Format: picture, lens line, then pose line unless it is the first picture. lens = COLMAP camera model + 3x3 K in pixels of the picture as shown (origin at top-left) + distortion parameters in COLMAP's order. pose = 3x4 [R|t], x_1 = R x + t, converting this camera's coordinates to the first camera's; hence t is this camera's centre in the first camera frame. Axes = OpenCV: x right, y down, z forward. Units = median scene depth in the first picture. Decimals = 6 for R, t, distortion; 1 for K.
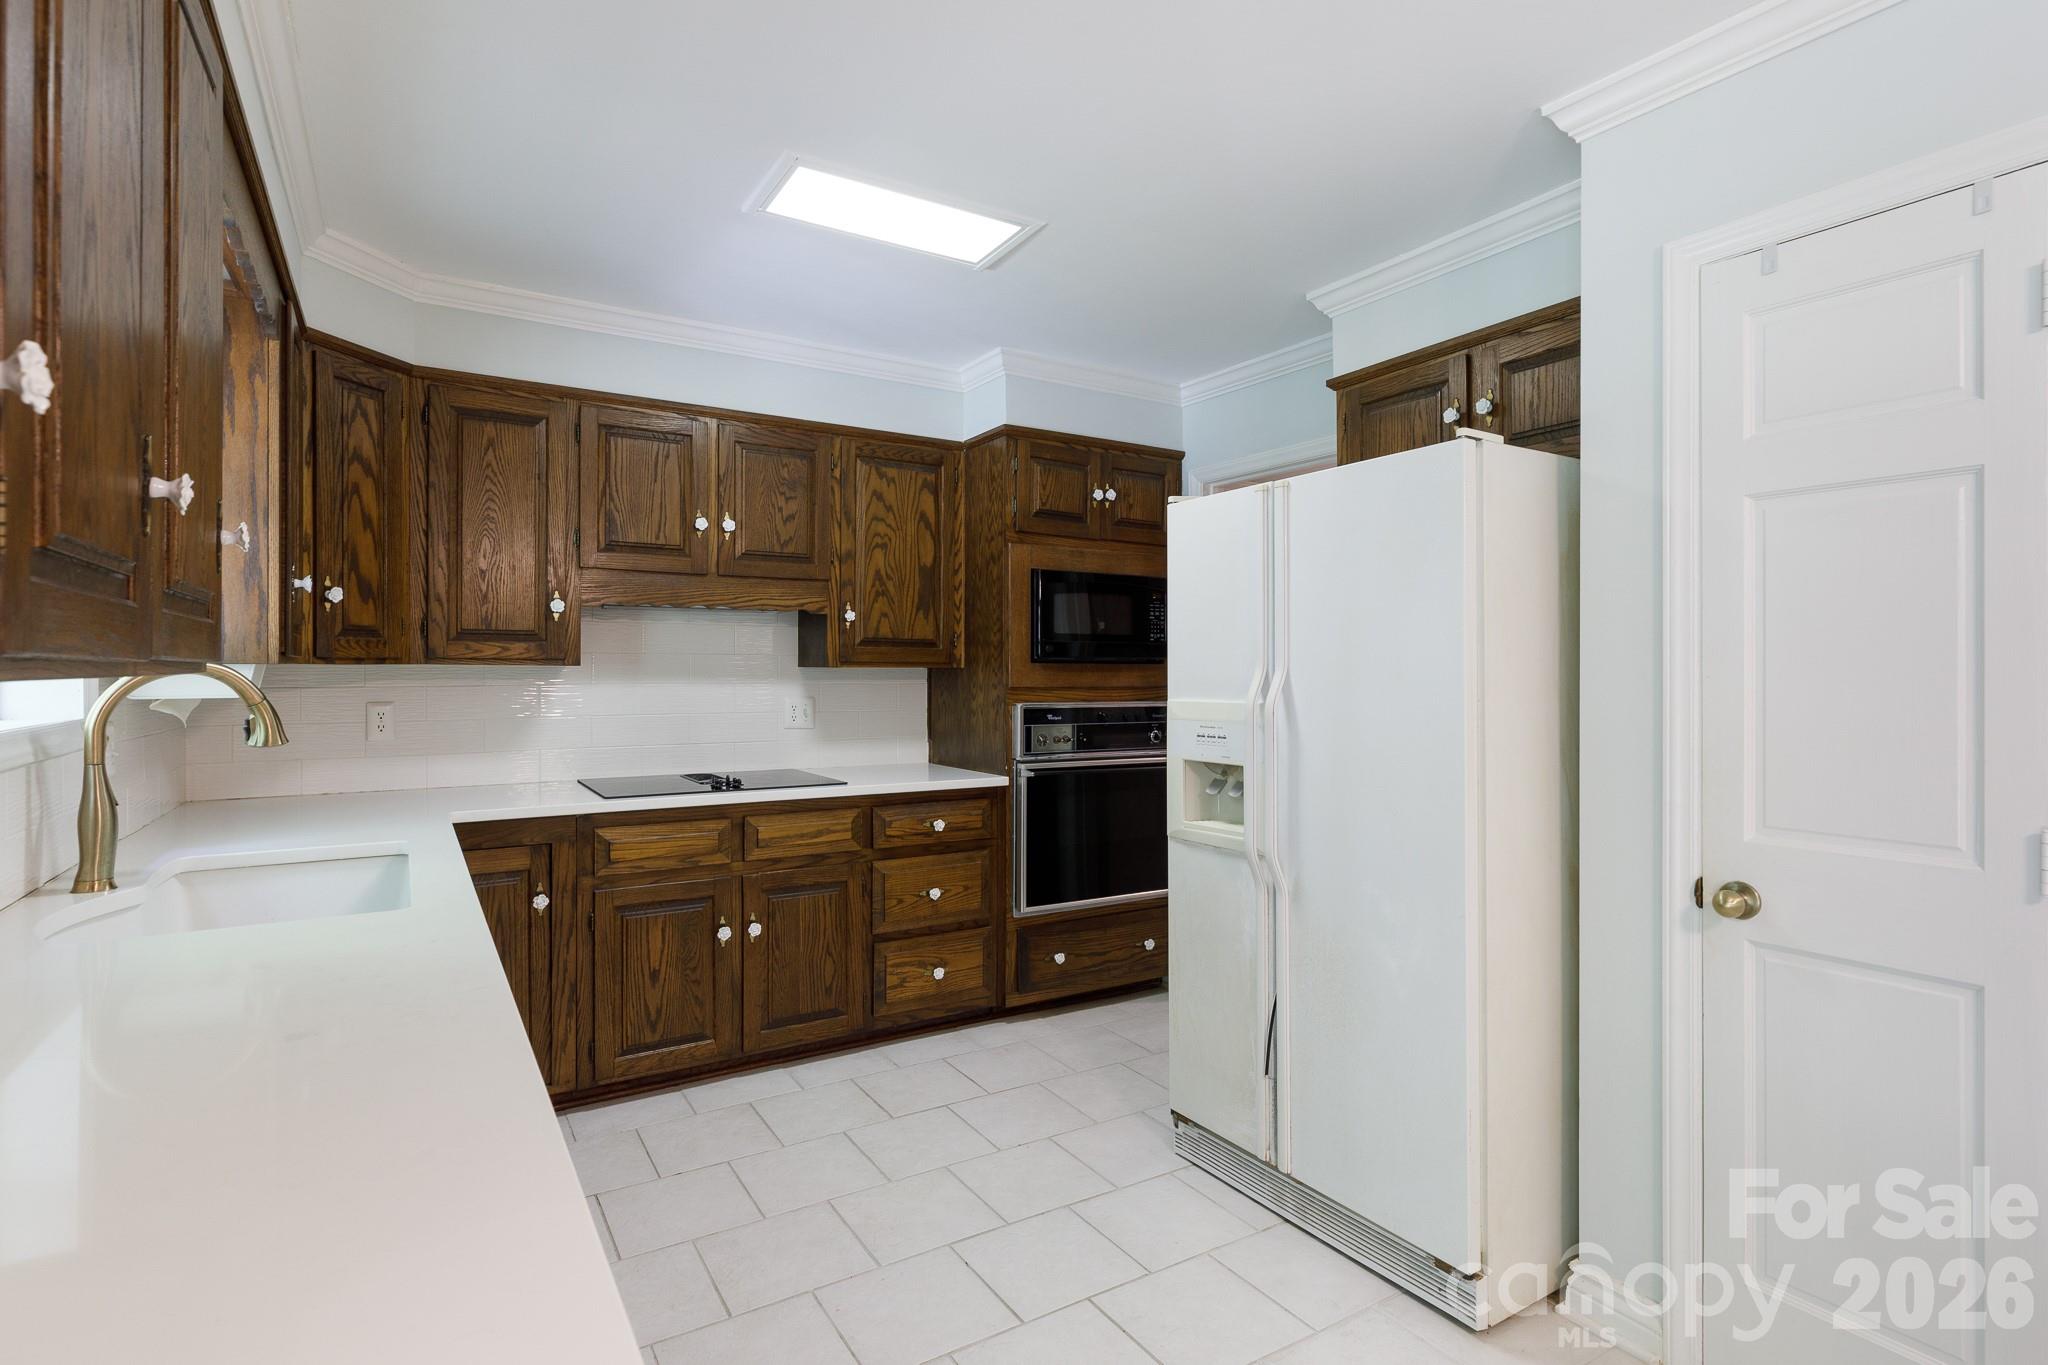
lens RADIAL K [[1009.2, 0, 1026.0], [0, 1009.2, 673.3], [0, 0, 1]] dist [-0.002006, -0.000131]
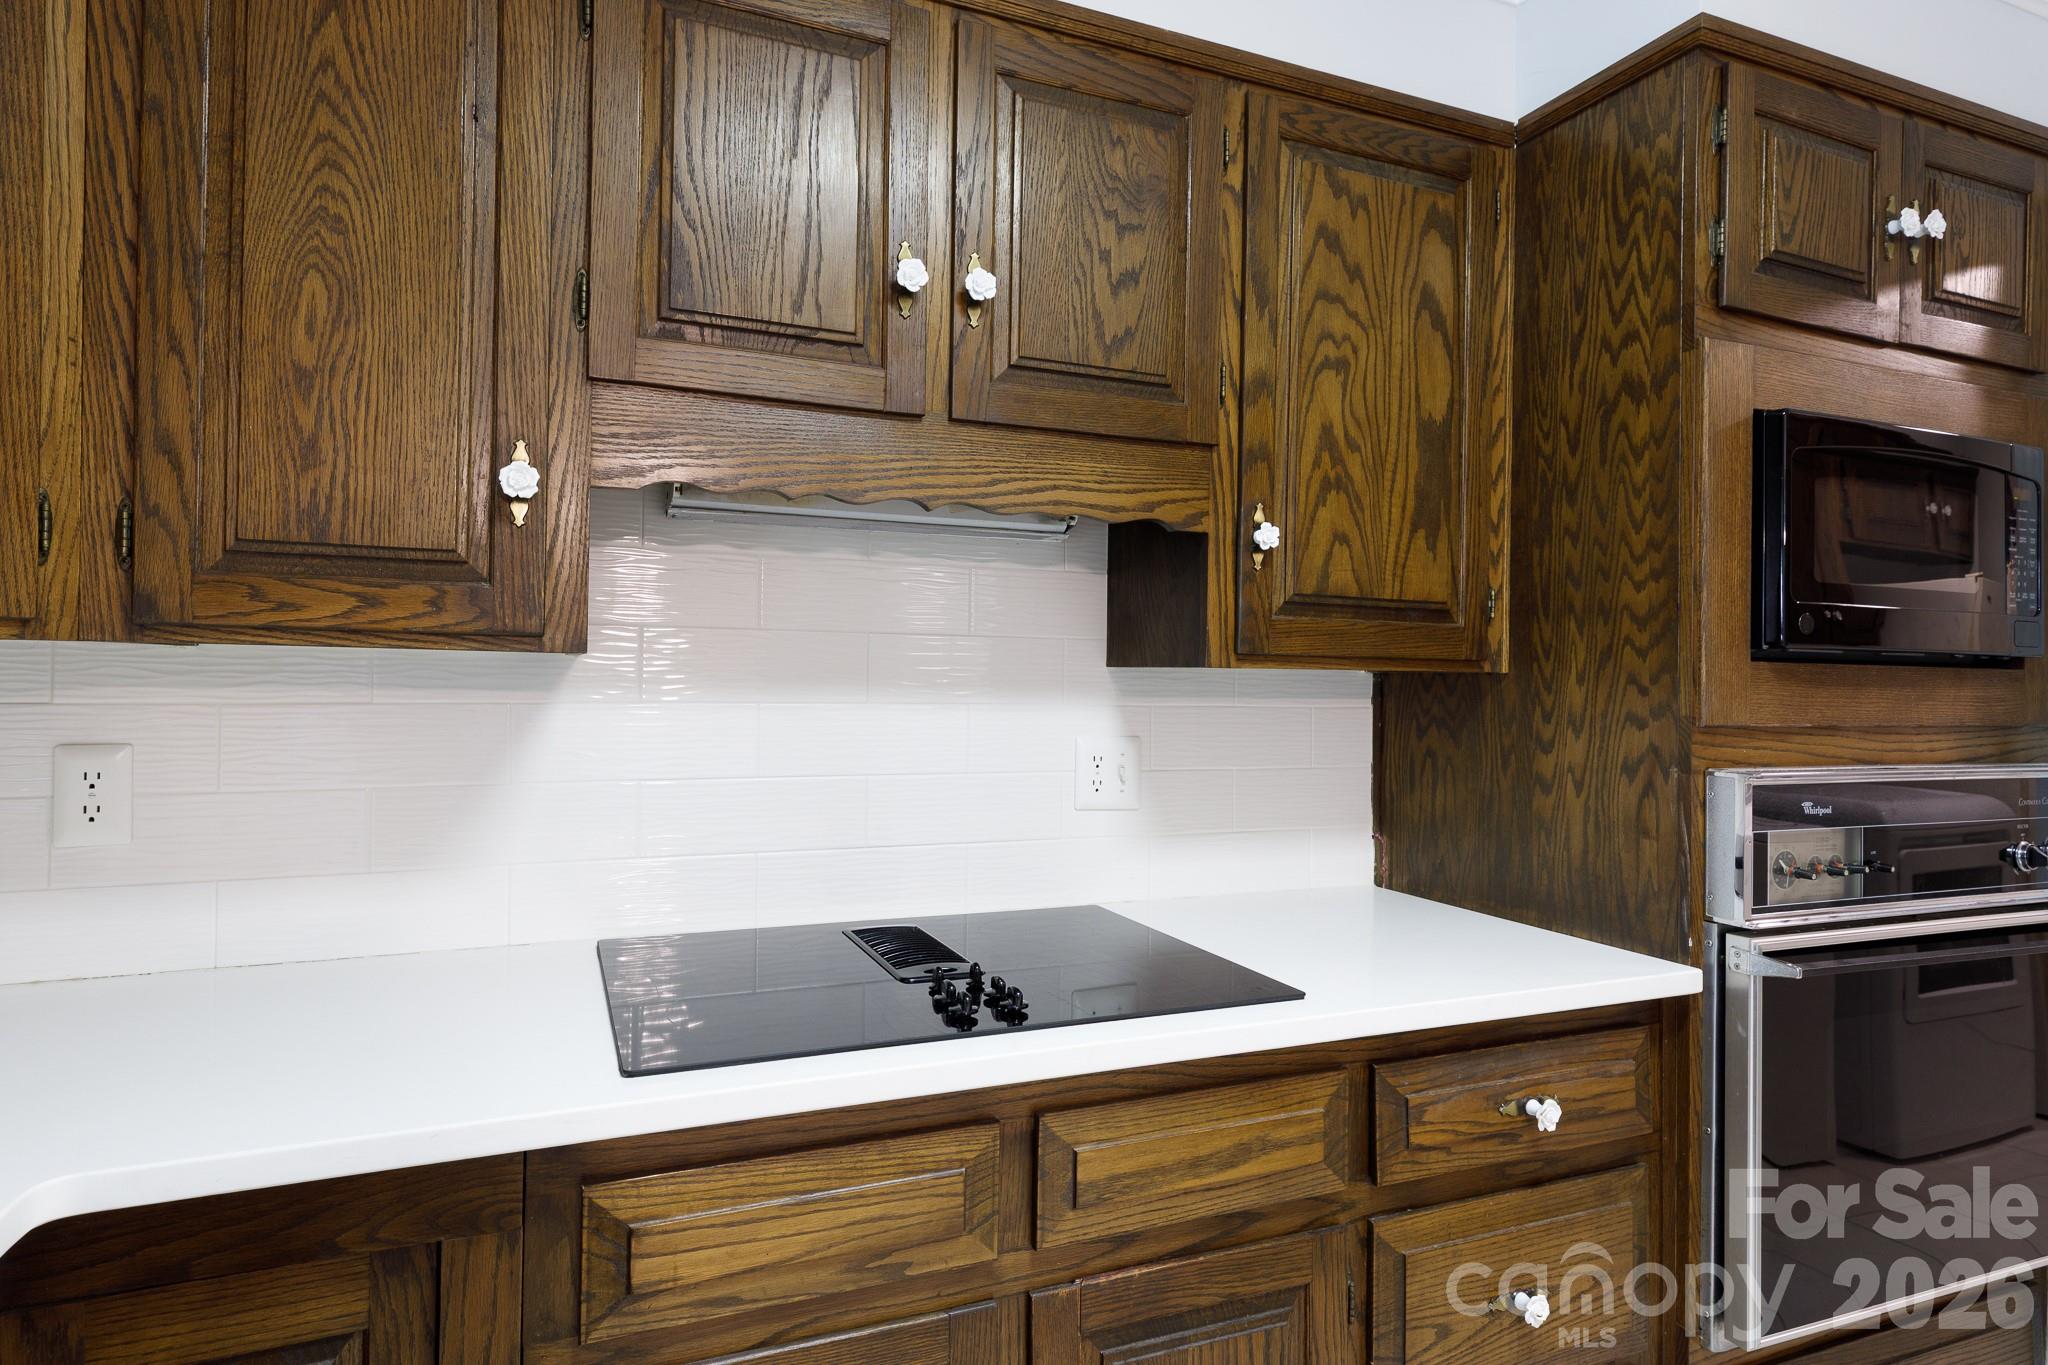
lens RADIAL K [[1143.4, 0, 1028.8], [0, 1143.4, 675.2], [0, 0, 1]] dist [0.002405, 0.000892]
pose [[0.987901, 0.010516, -0.154731, -0.205035], [-0.011805, 0.999903, -0.007410, 0.001315], [0.154638, 0.009147, 0.987929, 0.571792]]
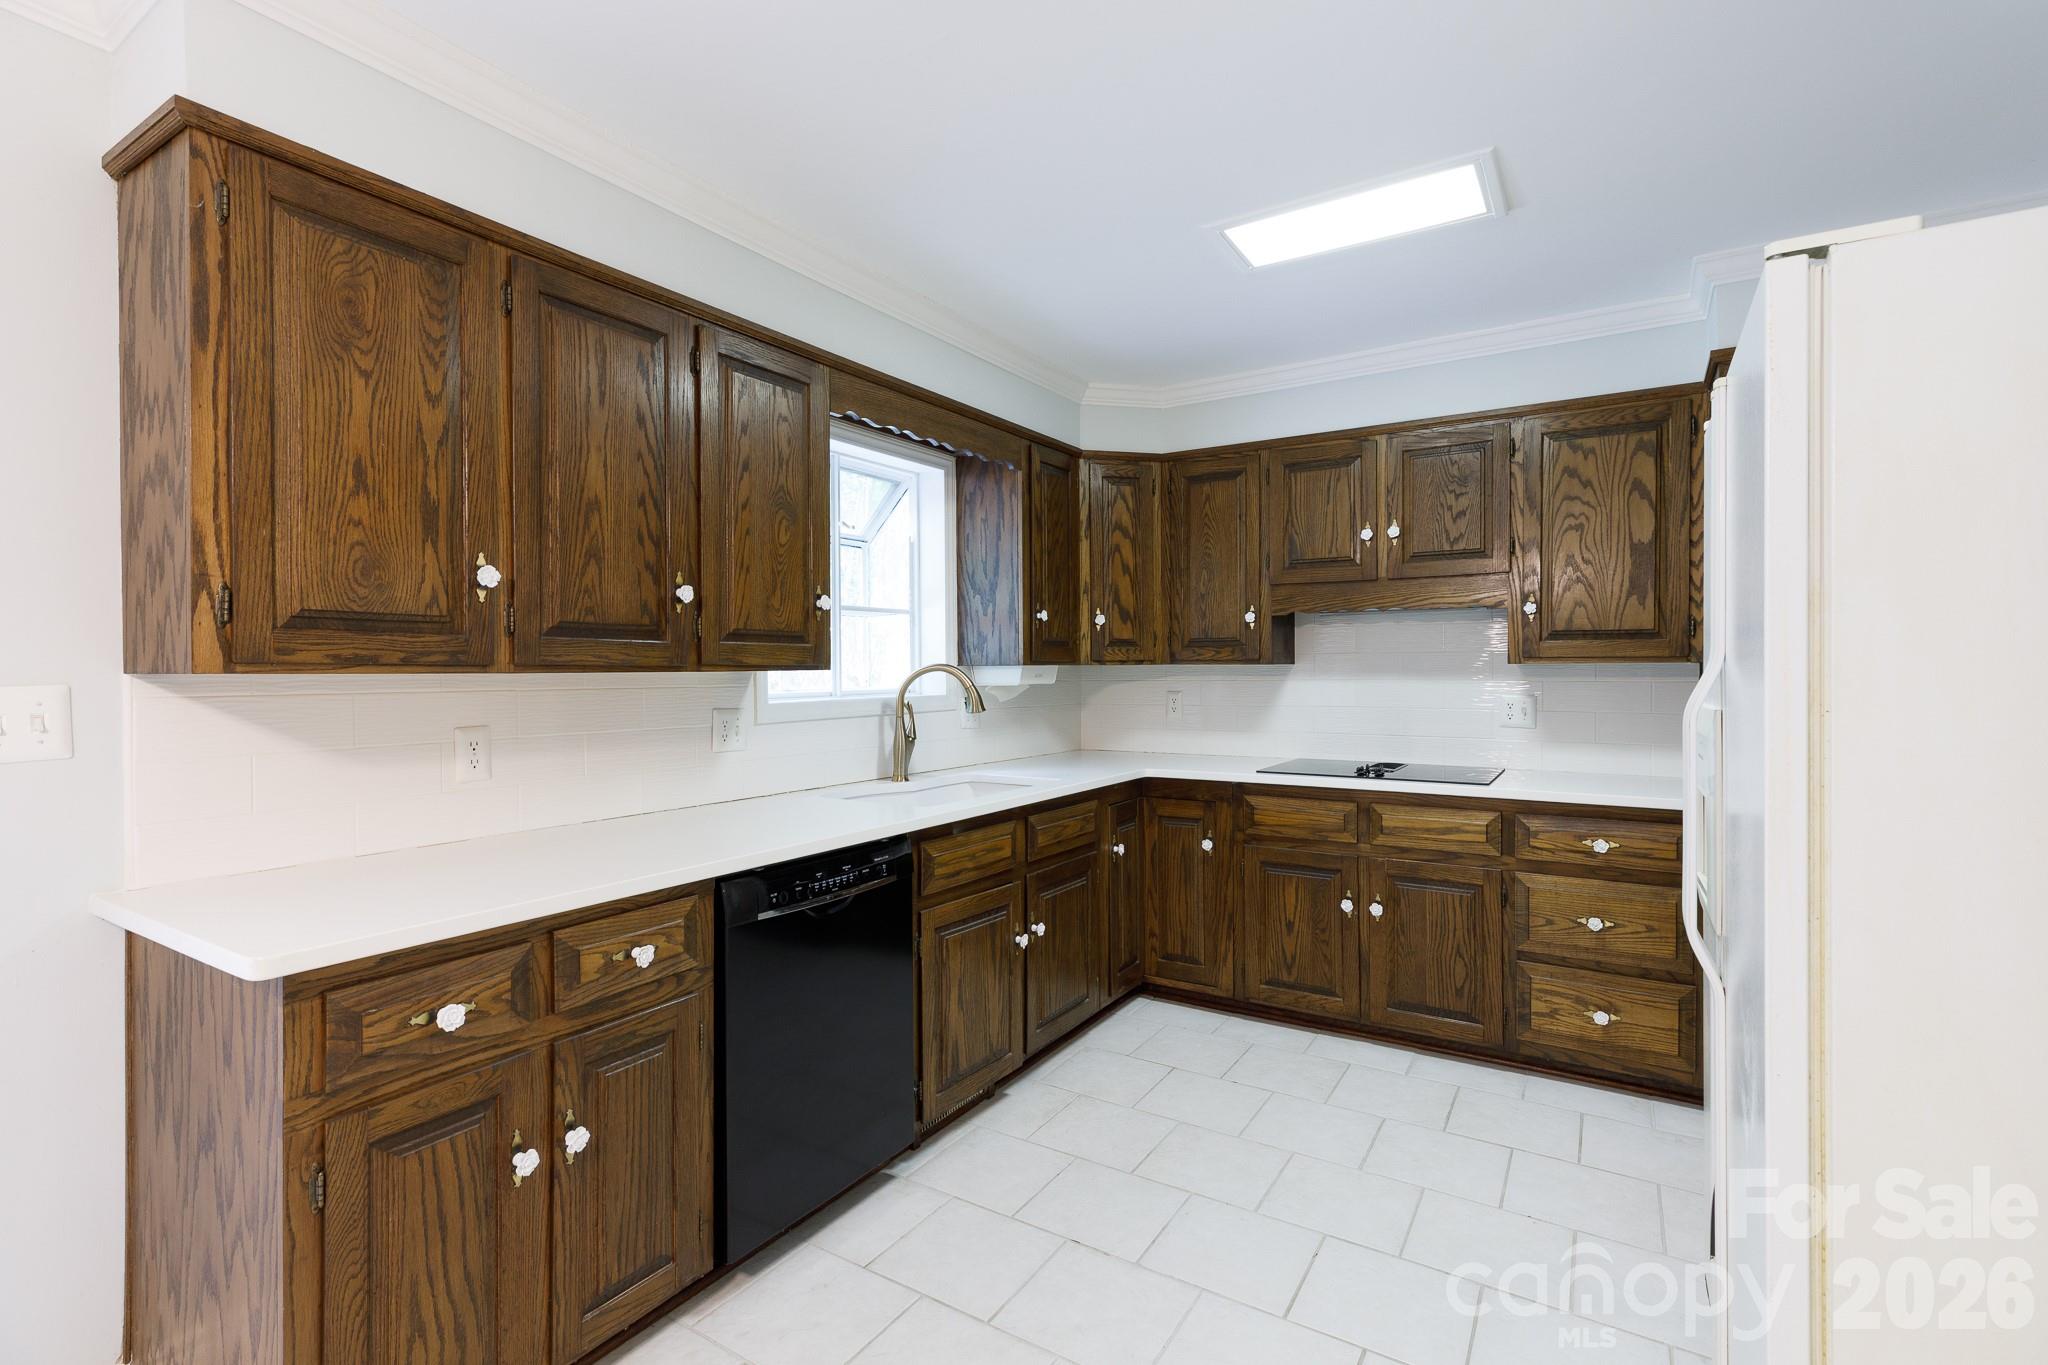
lens RADIAL K [[932.1, 0, 1024.2], [0, 932.1, 676.0], [0, 0, 1]] dist [0.004406, -0.000287]
pose [[0.440410, 0.001683, -0.897795, 0.411472], [0.002075, 0.999994, 0.002893, 0.002448], [0.897794, -0.003137, 0.440404, 0.208056]]
